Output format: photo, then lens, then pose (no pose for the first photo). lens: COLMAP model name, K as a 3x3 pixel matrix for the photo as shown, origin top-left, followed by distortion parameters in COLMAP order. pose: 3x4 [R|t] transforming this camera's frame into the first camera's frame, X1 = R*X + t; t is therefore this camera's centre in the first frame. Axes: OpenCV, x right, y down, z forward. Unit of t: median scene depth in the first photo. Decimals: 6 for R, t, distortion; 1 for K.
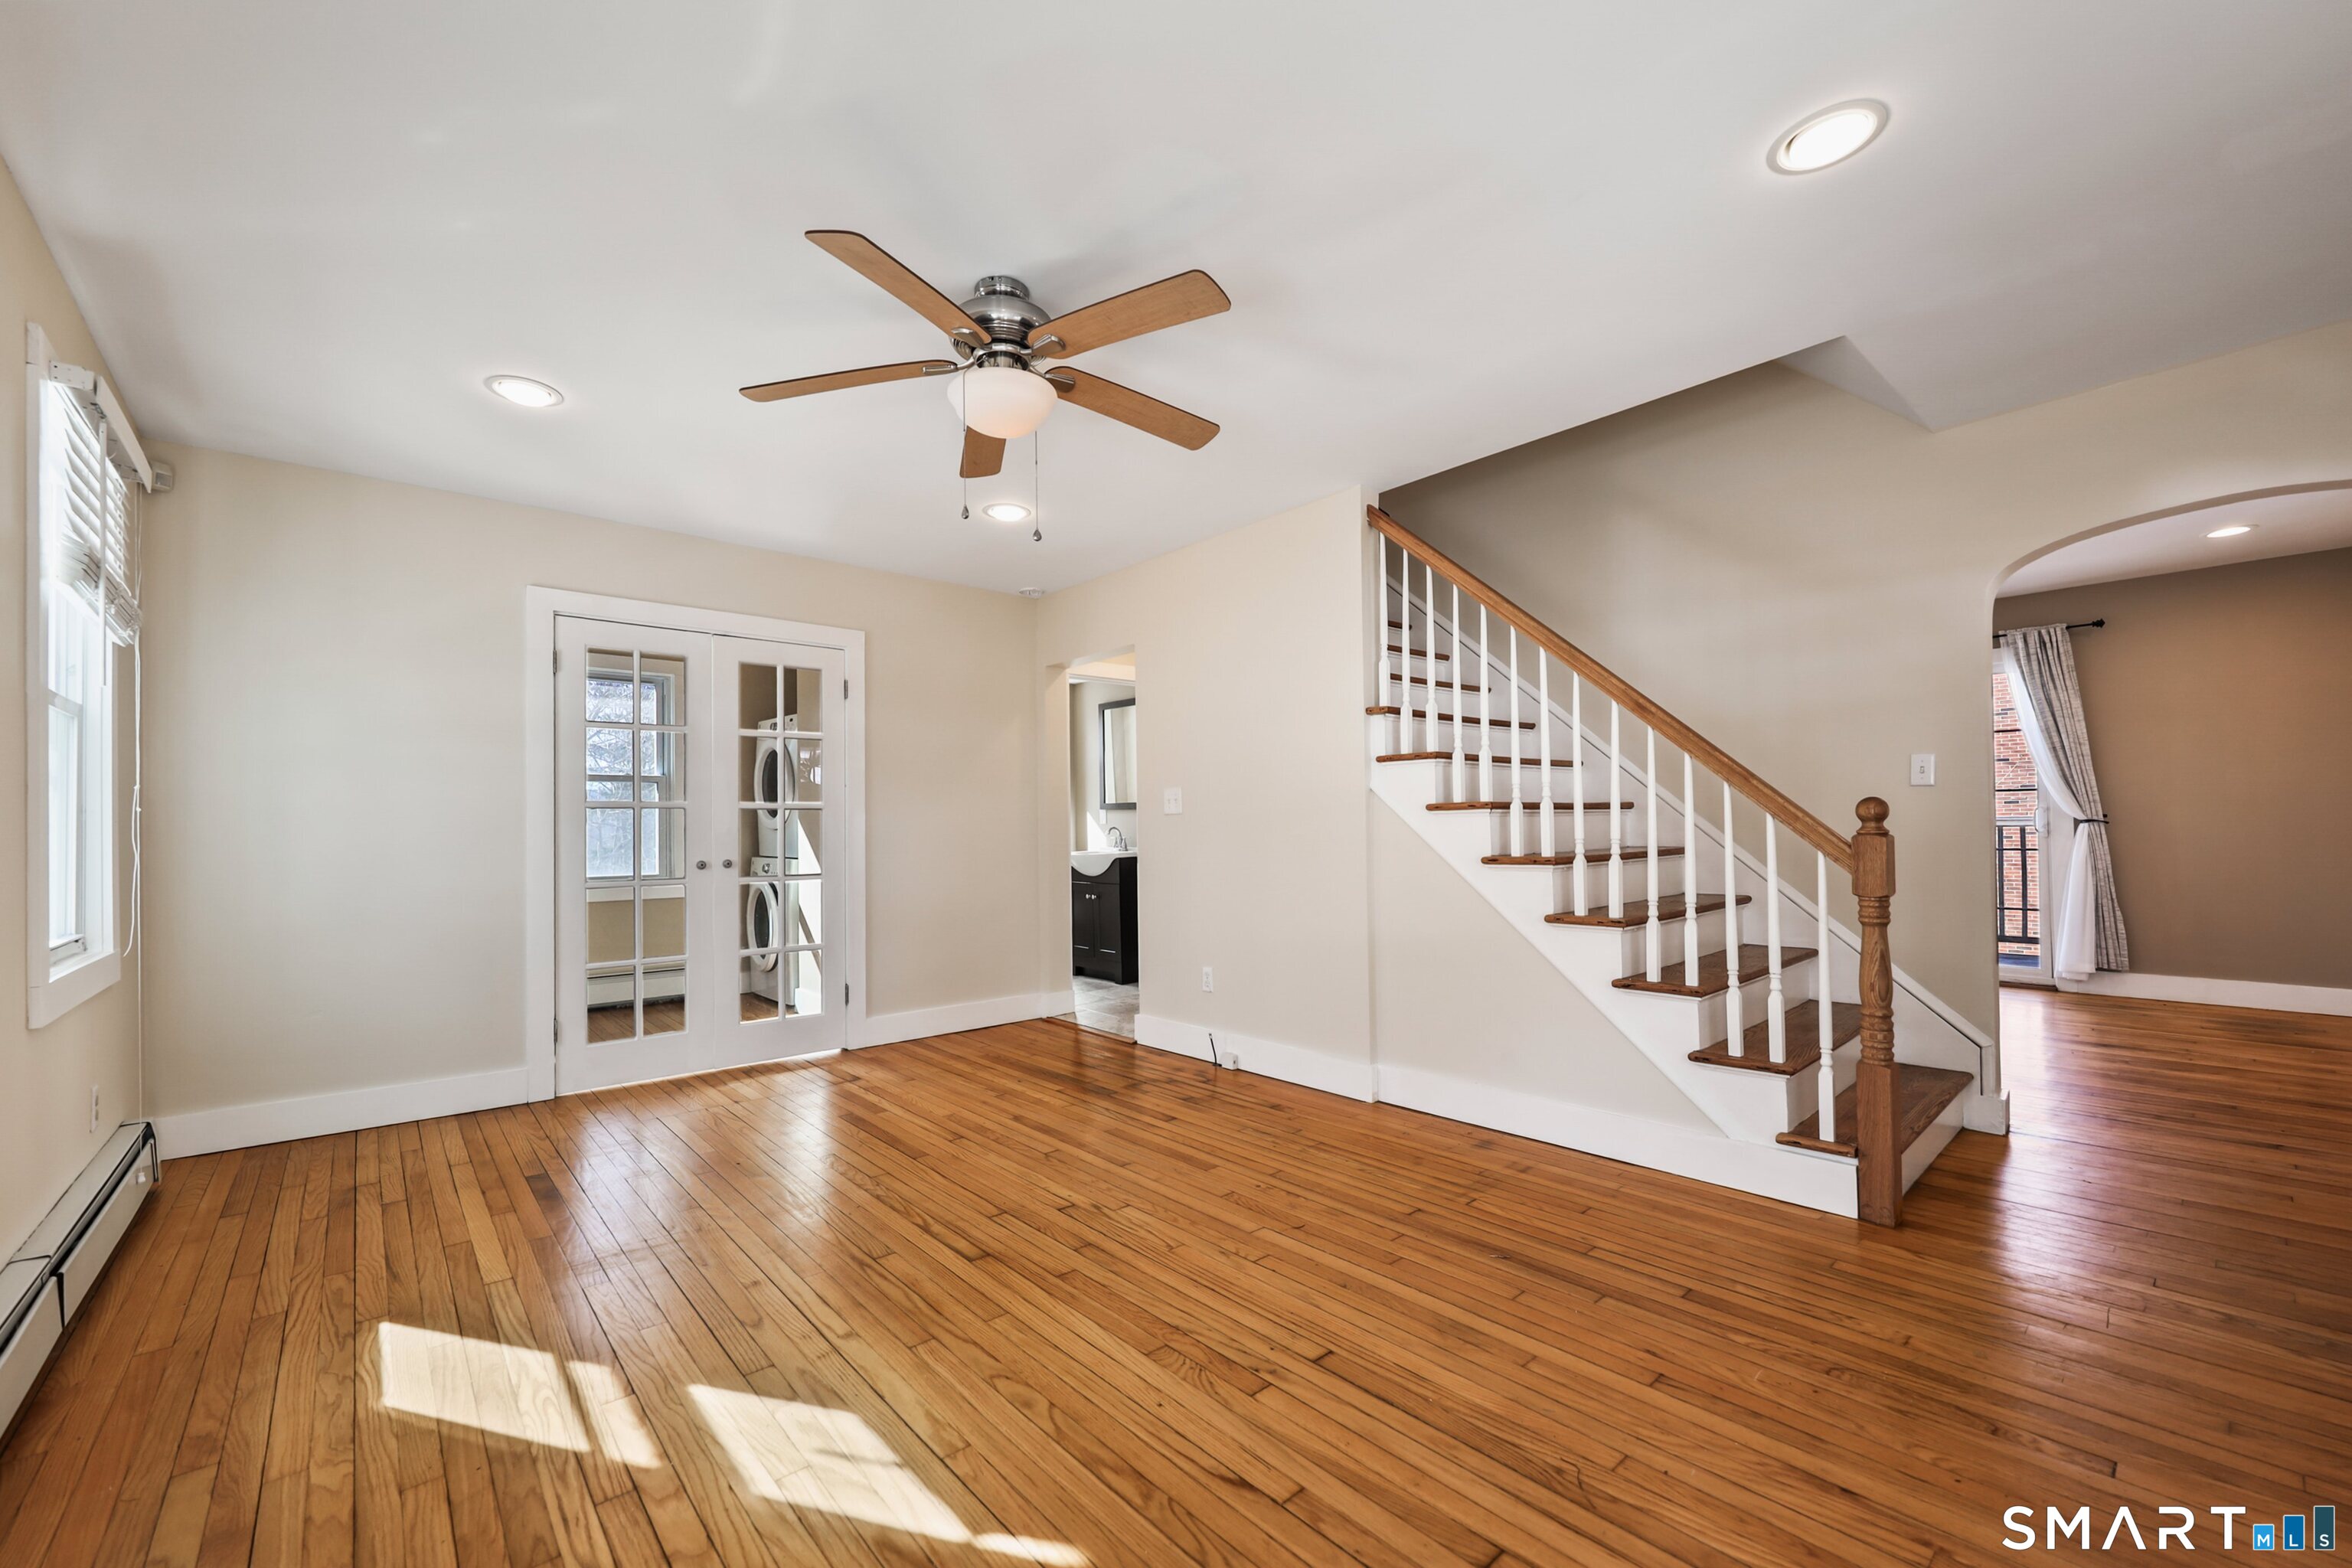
lens RADIAL K [[931.6, 0, 1168.7], [0, 931.6, 822.0], [0, 0, 1]] dist [0.001109, 0.000117]
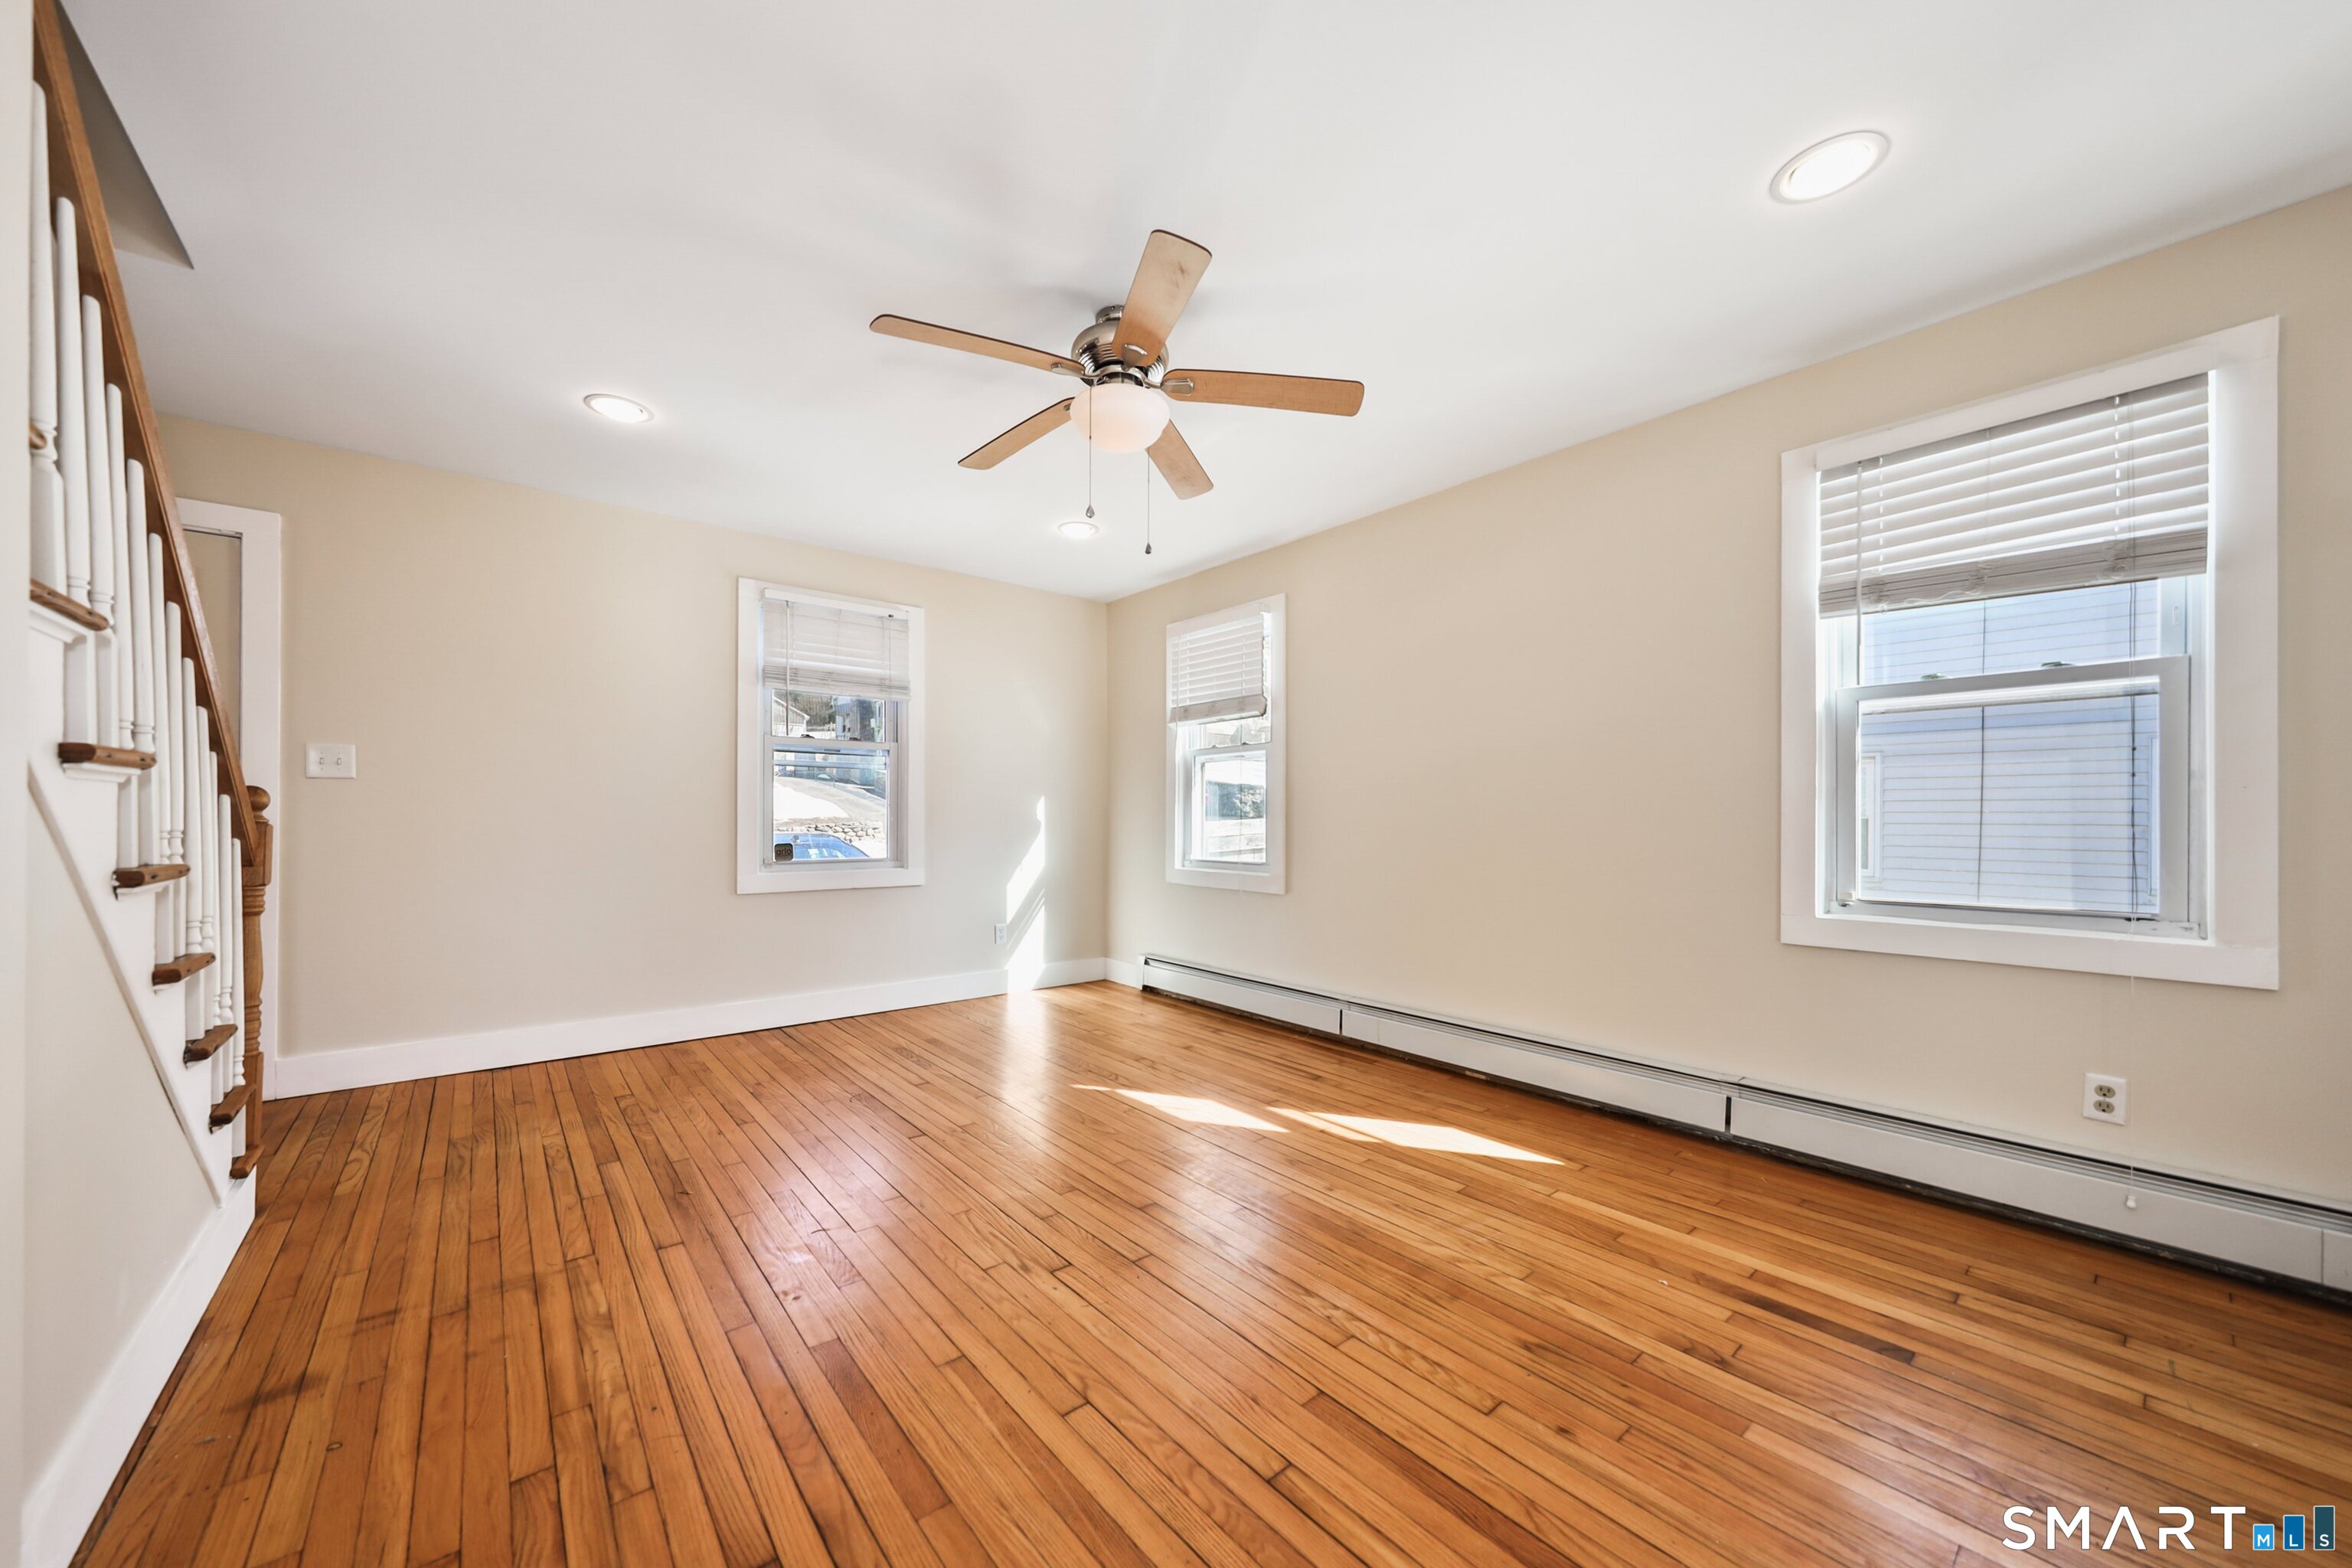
lens RADIAL K [[834.9, 0, 1174.7], [0, 834.9, 816.4], [0, 0, 1]] dist [0.000944, 0.000085]
pose [[-0.999608, 0.010727, 0.025852, -0.253725], [0.010389, 0.999860, -0.013152, 0.028275], [-0.025990, -0.012878, -0.999579, 1.893336]]
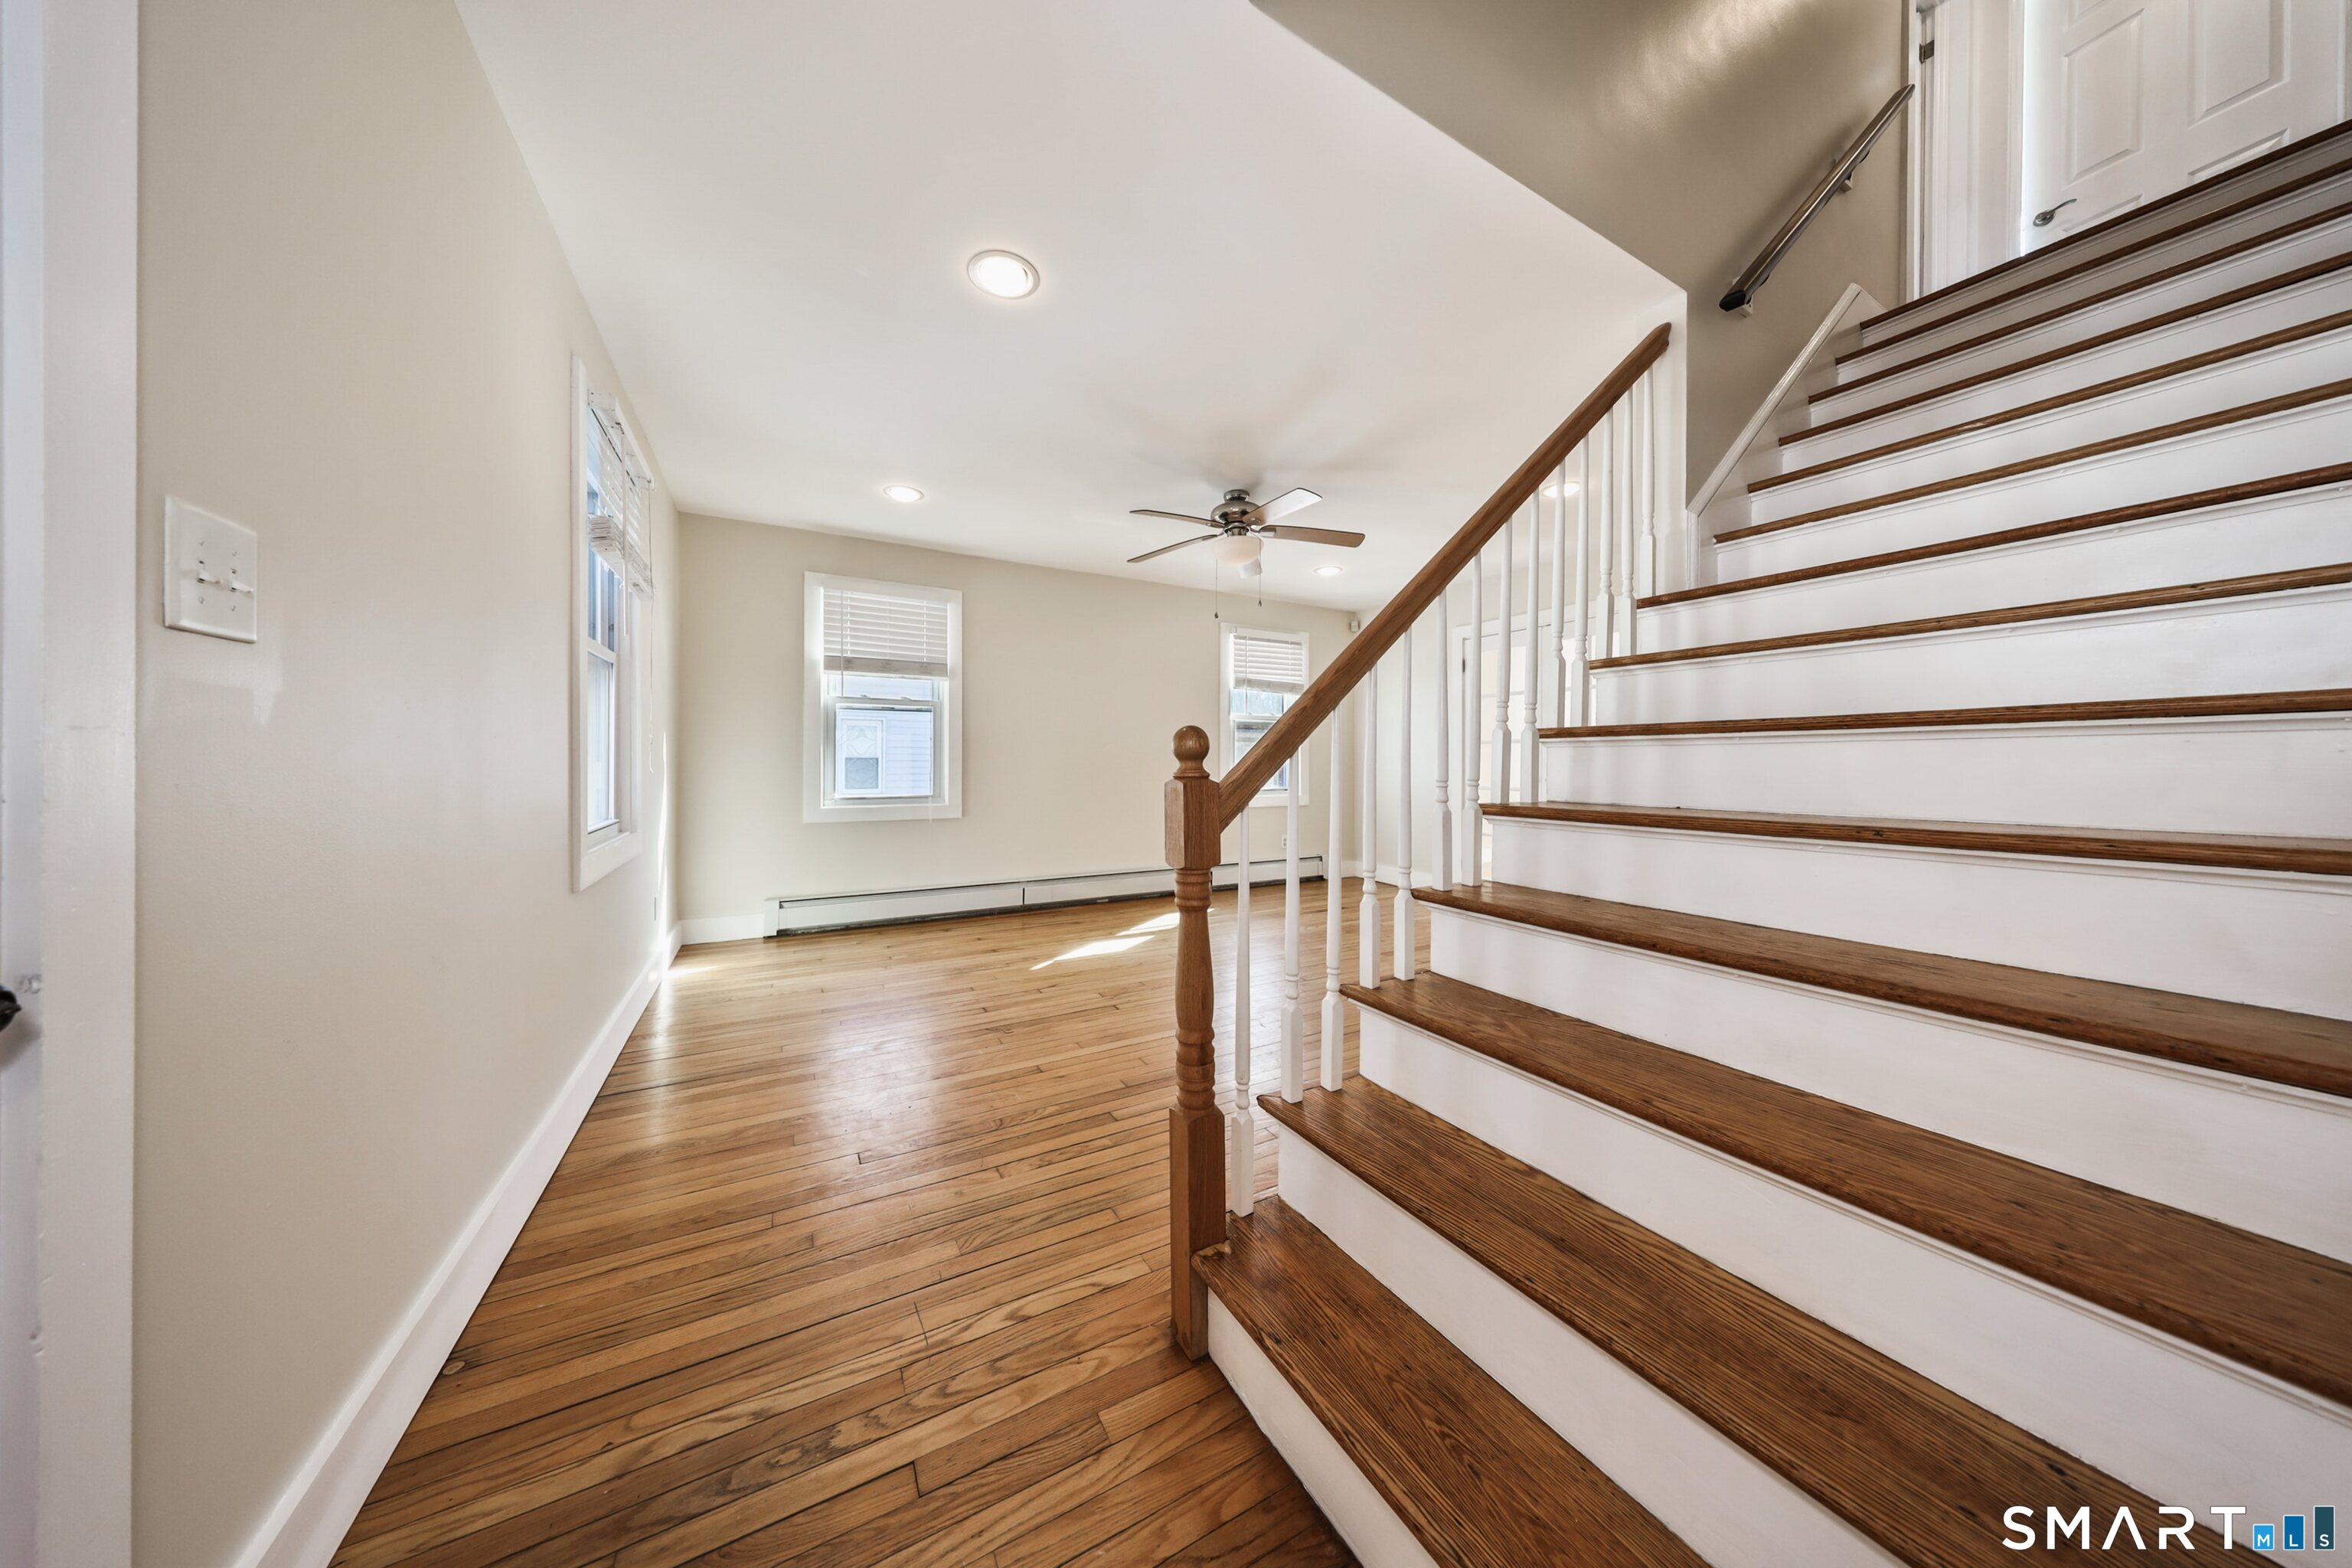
lens RADIAL K [[686.5, 0, 1159.1], [0, 686.5, 760.7], [0, 0, 1]] dist [0.000350, 0.000002]
pose [[-0.214936, 0.014049, -0.976527, 1.282882], [0.010226, 0.999874, 0.012134, -0.005227], [0.976575, -0.007378, -0.215053, 1.105560]]
